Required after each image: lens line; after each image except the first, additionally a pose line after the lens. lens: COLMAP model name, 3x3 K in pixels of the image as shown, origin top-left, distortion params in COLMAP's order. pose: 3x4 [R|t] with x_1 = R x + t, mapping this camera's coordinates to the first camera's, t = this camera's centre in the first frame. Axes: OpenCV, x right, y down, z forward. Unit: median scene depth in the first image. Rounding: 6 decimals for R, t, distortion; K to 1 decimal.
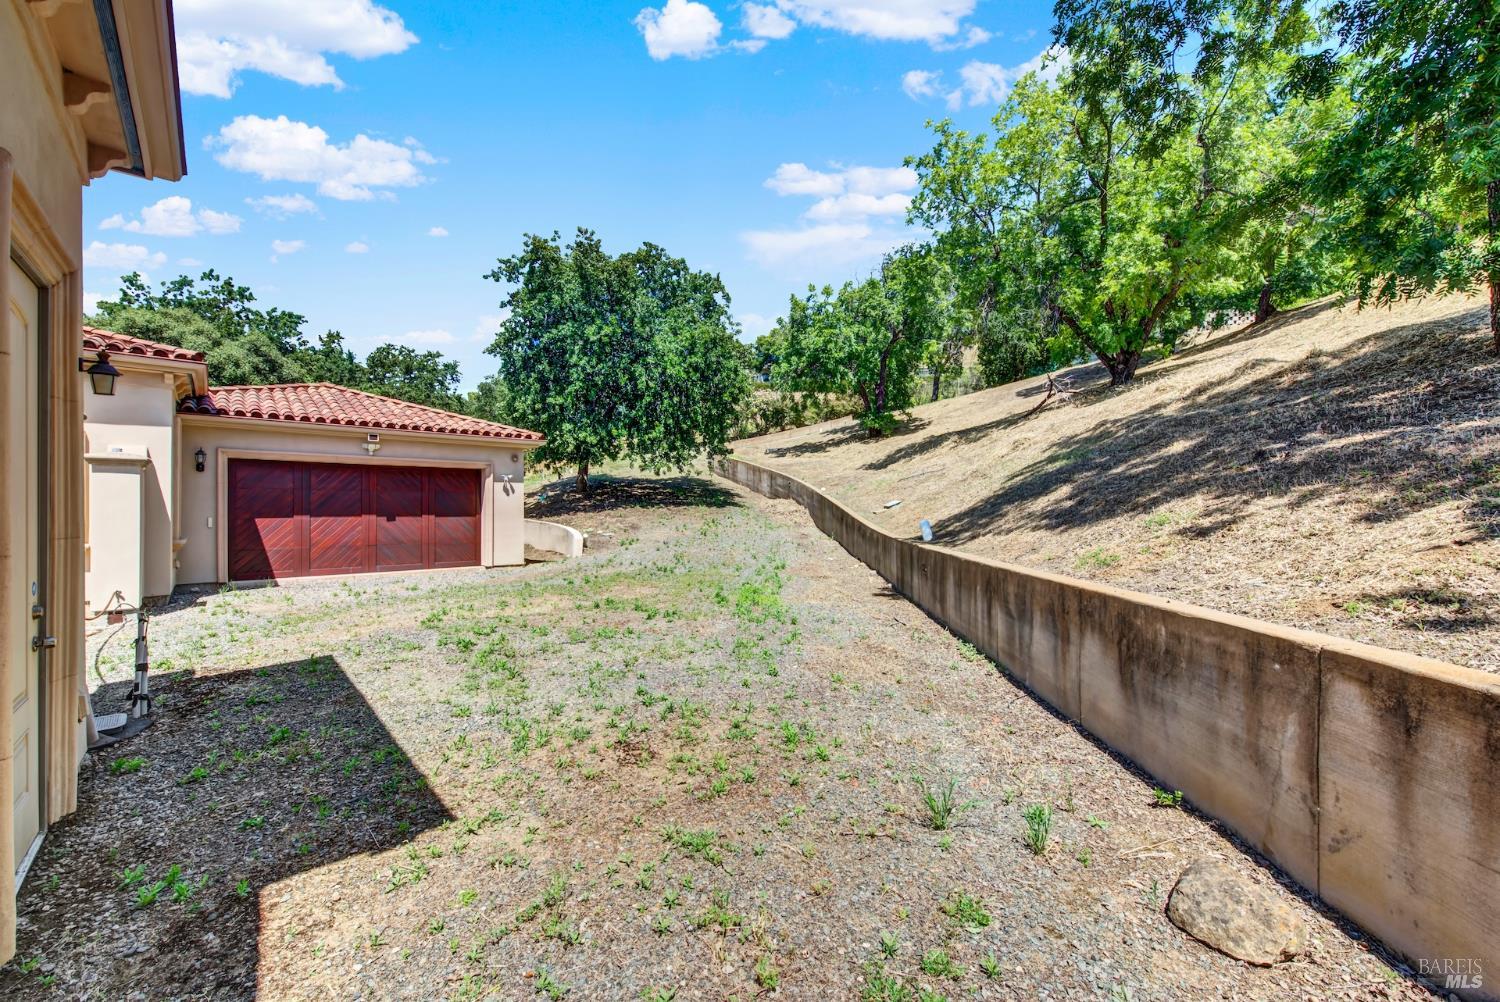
lens RADIAL K [[598.0, 0, 750.7], [0, 598.0, 506.6], [0, 0, 1]] dist [0.003903, -0.002911]
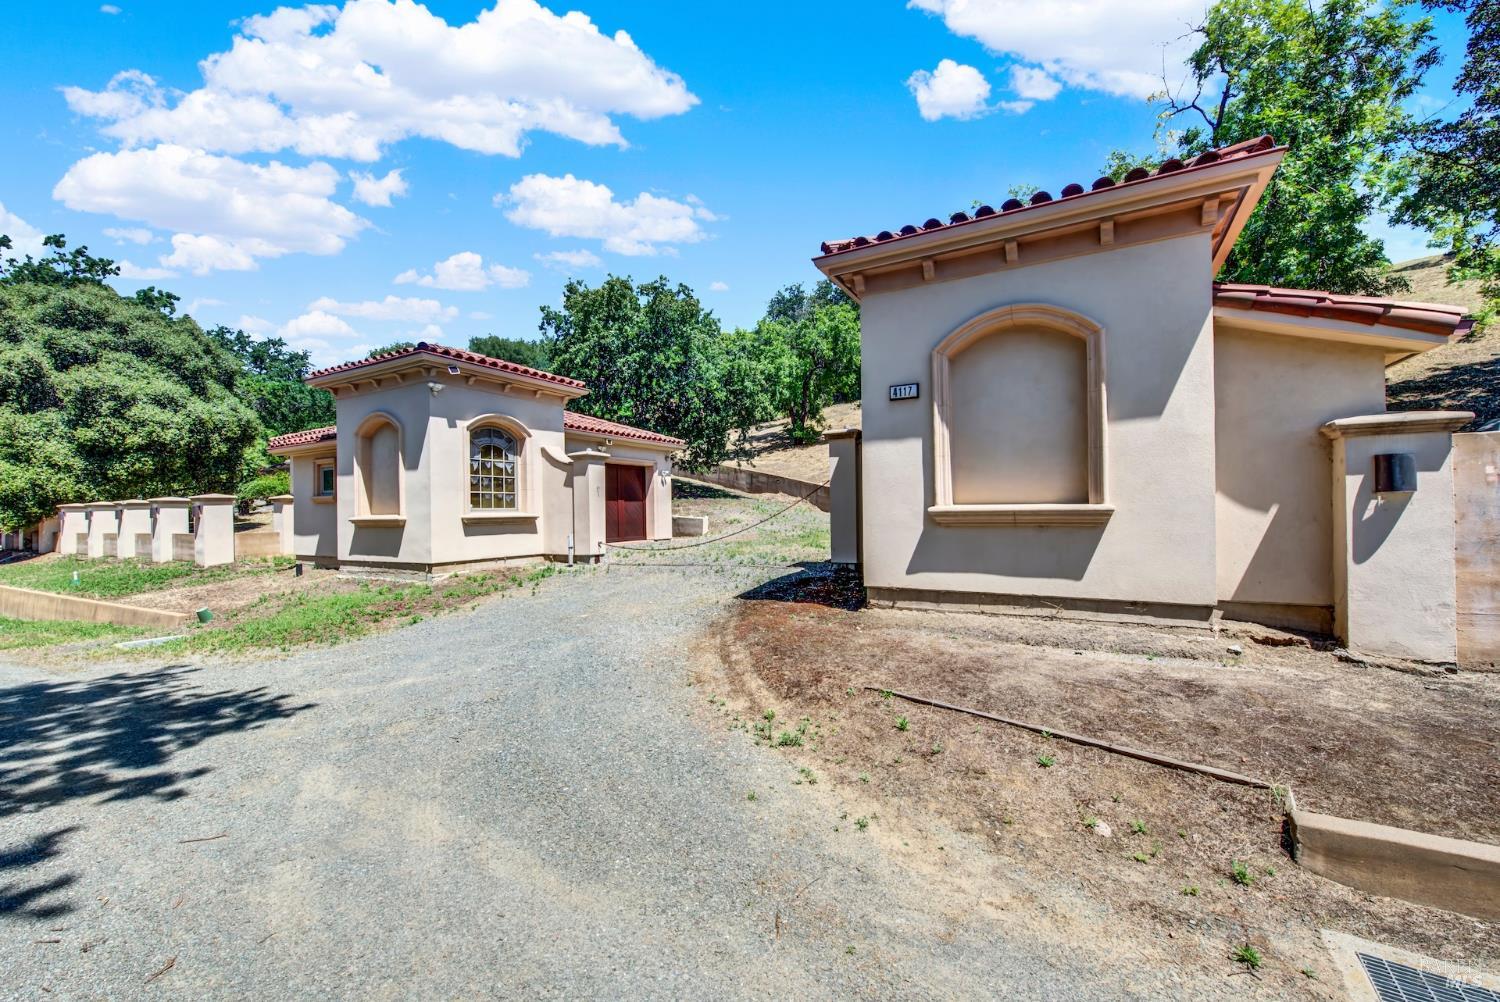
lens RADIAL K [[598.0, 0, 750.0], [0, 598.0, 504.5], [0, 0, 1]] dist [0.003903, -0.002911]
pose [[0.947064, -0.013796, 0.320749, -0.496405], [0.017601, 0.999805, -0.008965, 0.027930], [-0.320563, 0.014136, 0.947122, -0.240739]]
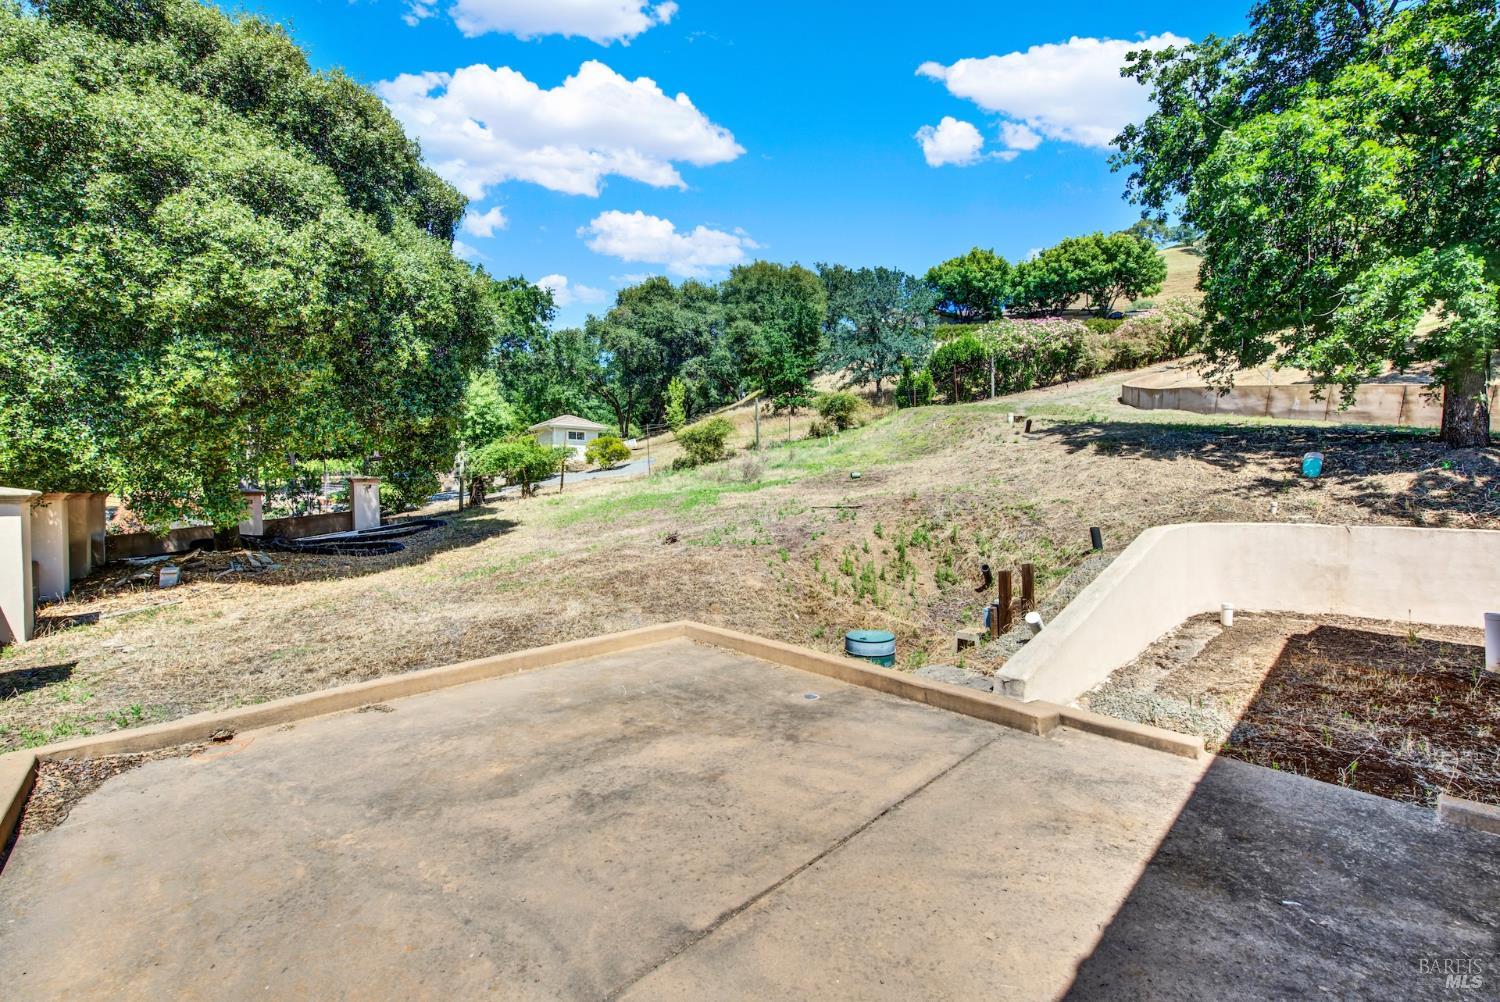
lens RADIAL K [[598.0, 0, 746.4], [0, 598.0, 504.9], [0, 0, 1]] dist [0.003903, -0.002911]
pose [[0.999696, -0.002483, 0.024546, -0.912876], [0.001937, 0.999750, 0.022264, -0.002093], [-0.024596, -0.022210, 0.999451, 0.890748]]
